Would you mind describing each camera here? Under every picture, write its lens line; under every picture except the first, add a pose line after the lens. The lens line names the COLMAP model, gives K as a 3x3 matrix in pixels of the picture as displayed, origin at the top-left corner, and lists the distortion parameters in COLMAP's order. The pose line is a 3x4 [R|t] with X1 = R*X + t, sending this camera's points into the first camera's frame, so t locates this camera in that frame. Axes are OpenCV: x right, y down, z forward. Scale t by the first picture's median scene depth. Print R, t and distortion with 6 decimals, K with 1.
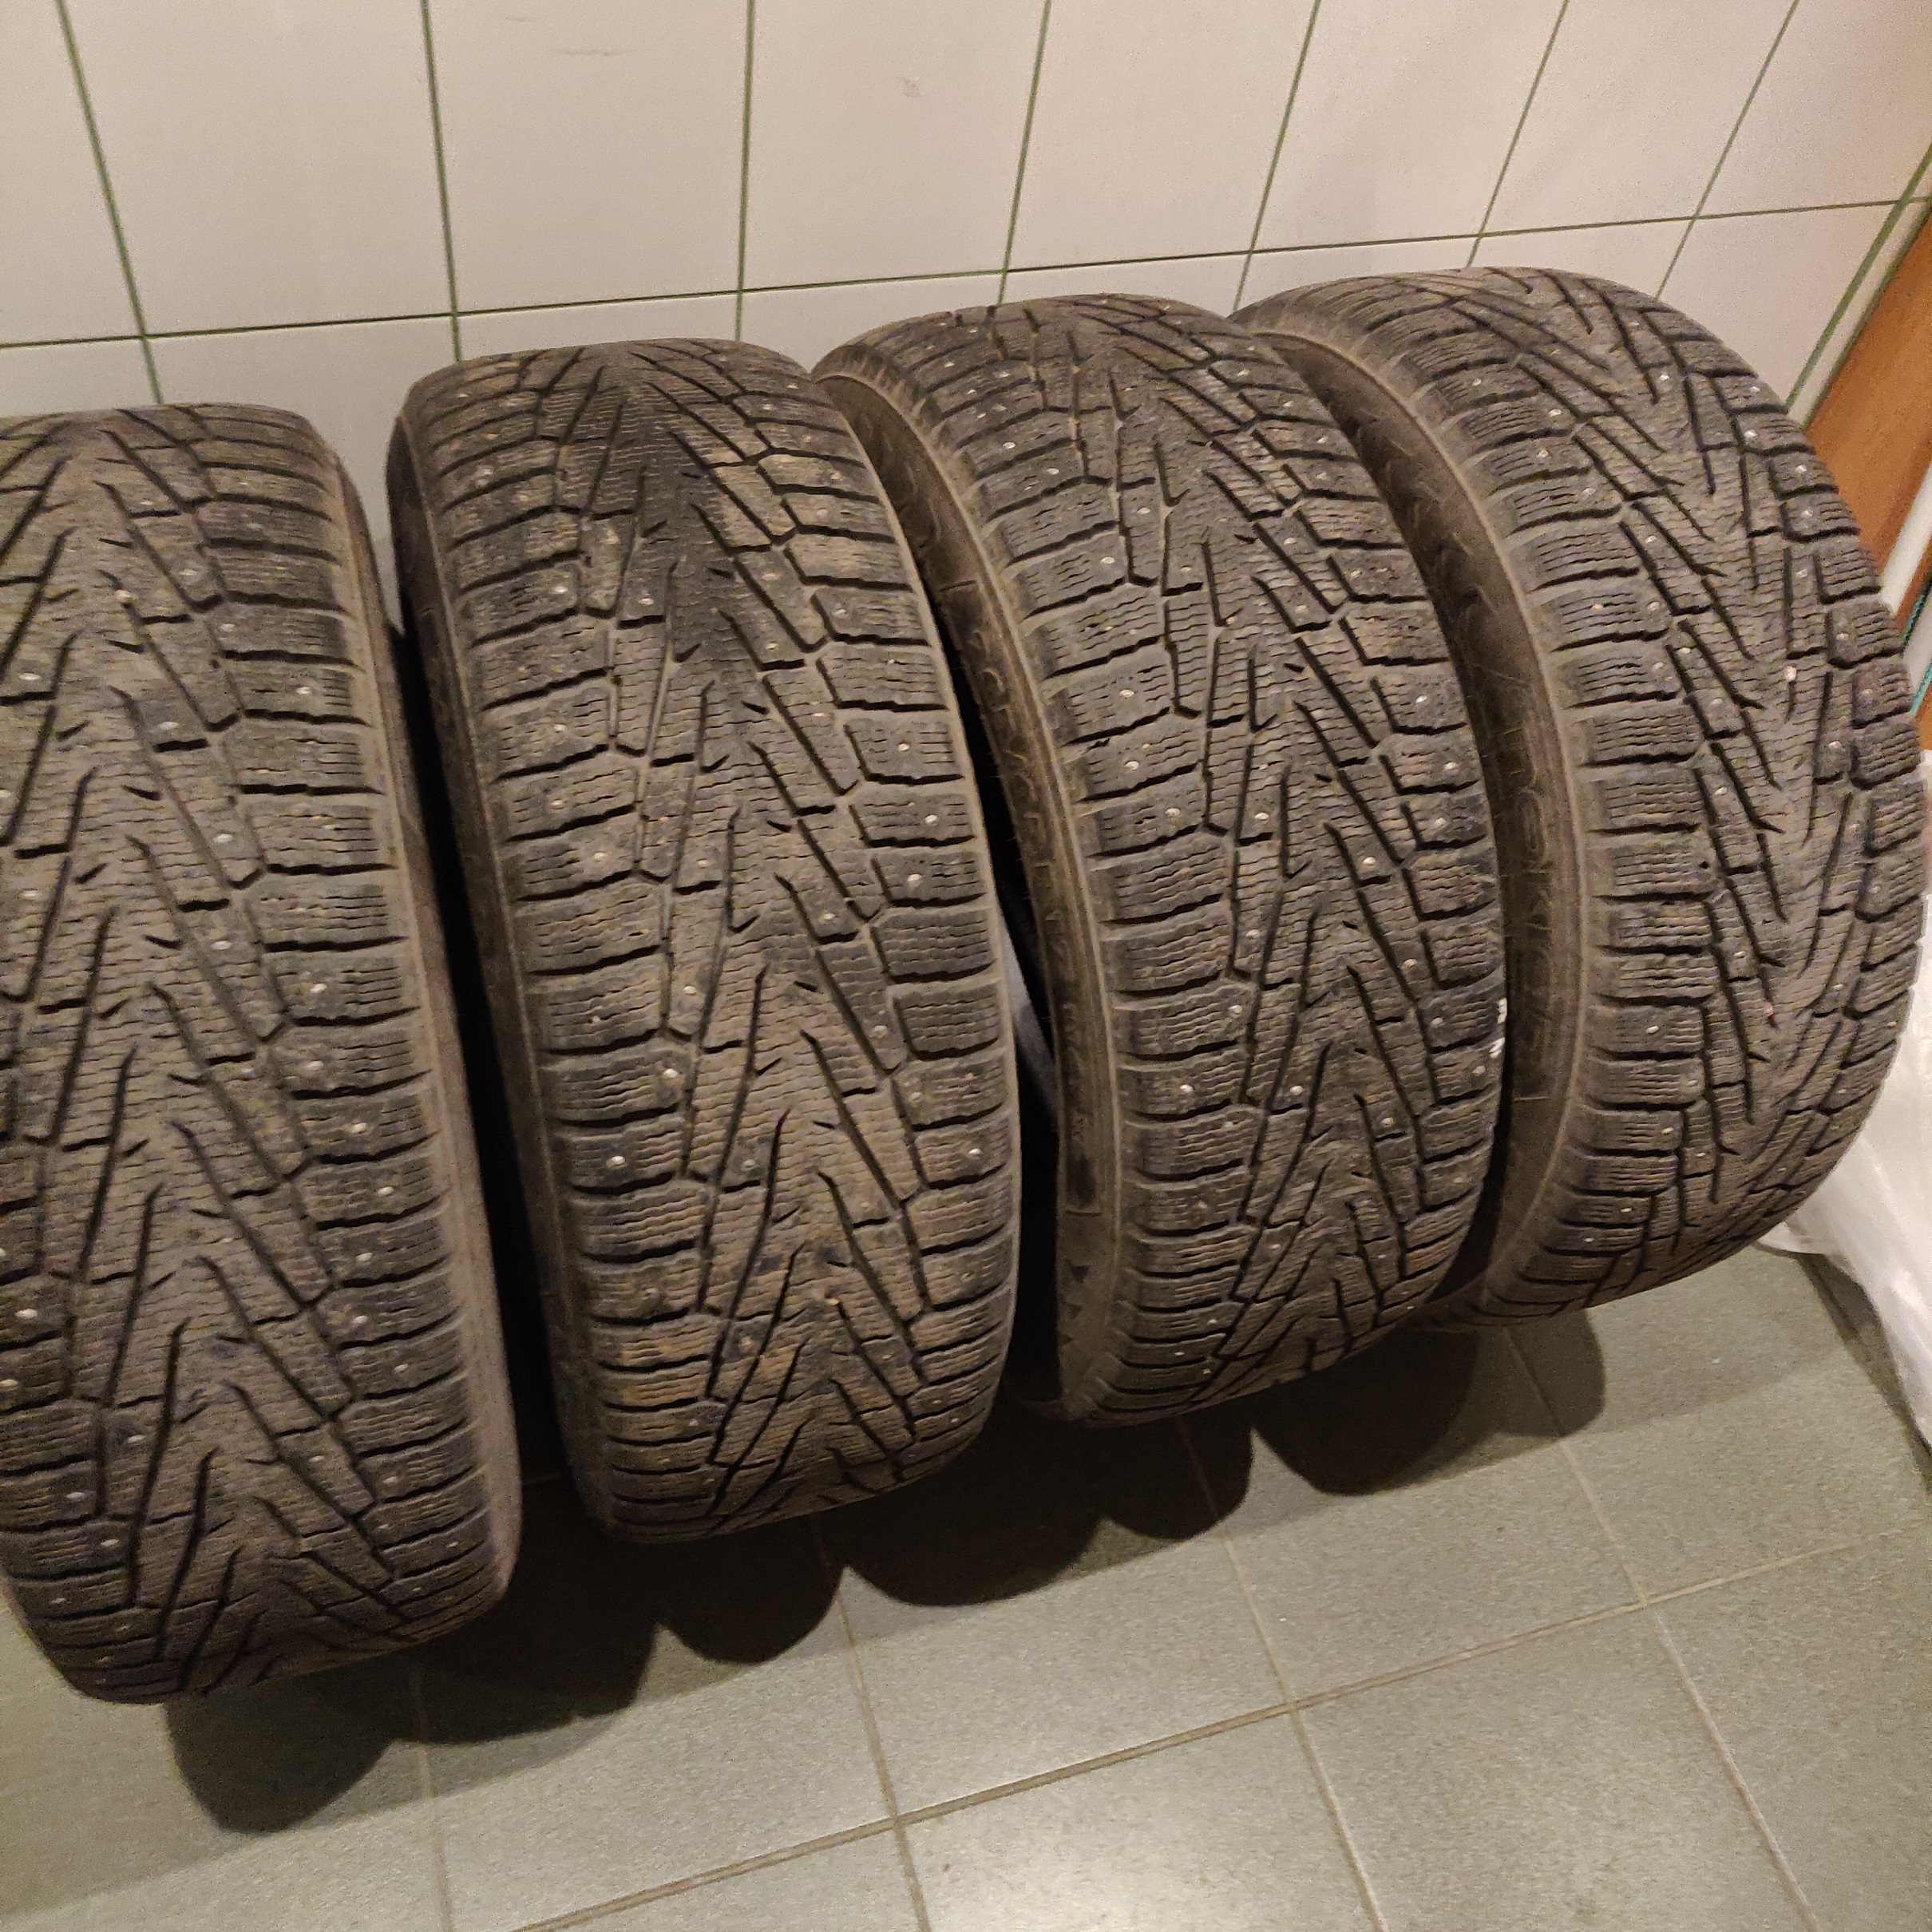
lens RADIAL K [[1887.5, 0, 966.0], [0, 1887.5, 966.0], [0, 0, 1]] dist [-0.034264, 0.051477]
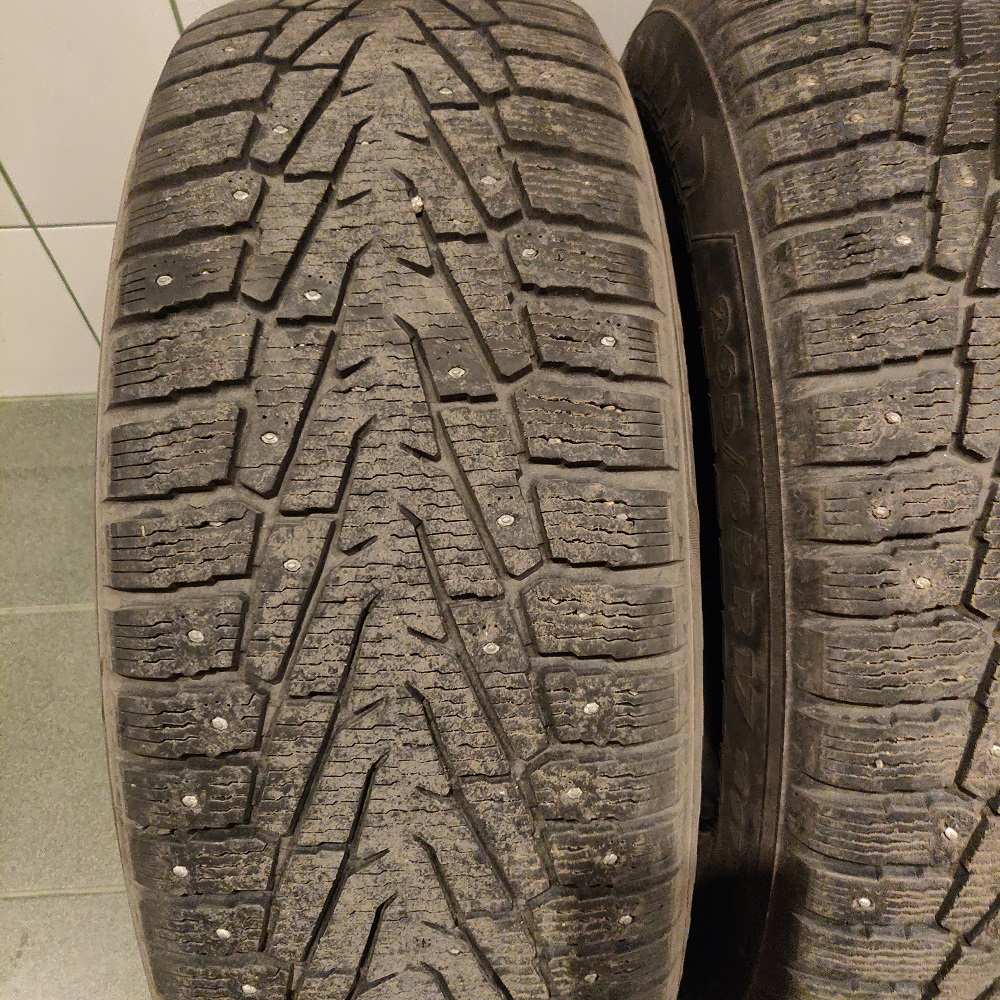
lens RADIAL K [[977.0, 0, 500.0], [0, 977.0, 500.0], [0, 0, 1]] dist [-0.034264, 0.051477]
pose [[0.961999, 0.166209, -0.216640, -0.290098], [-0.128401, 0.975563, 0.178296, -0.148279], [0.240980, -0.143704, 0.959832, 0.551898]]
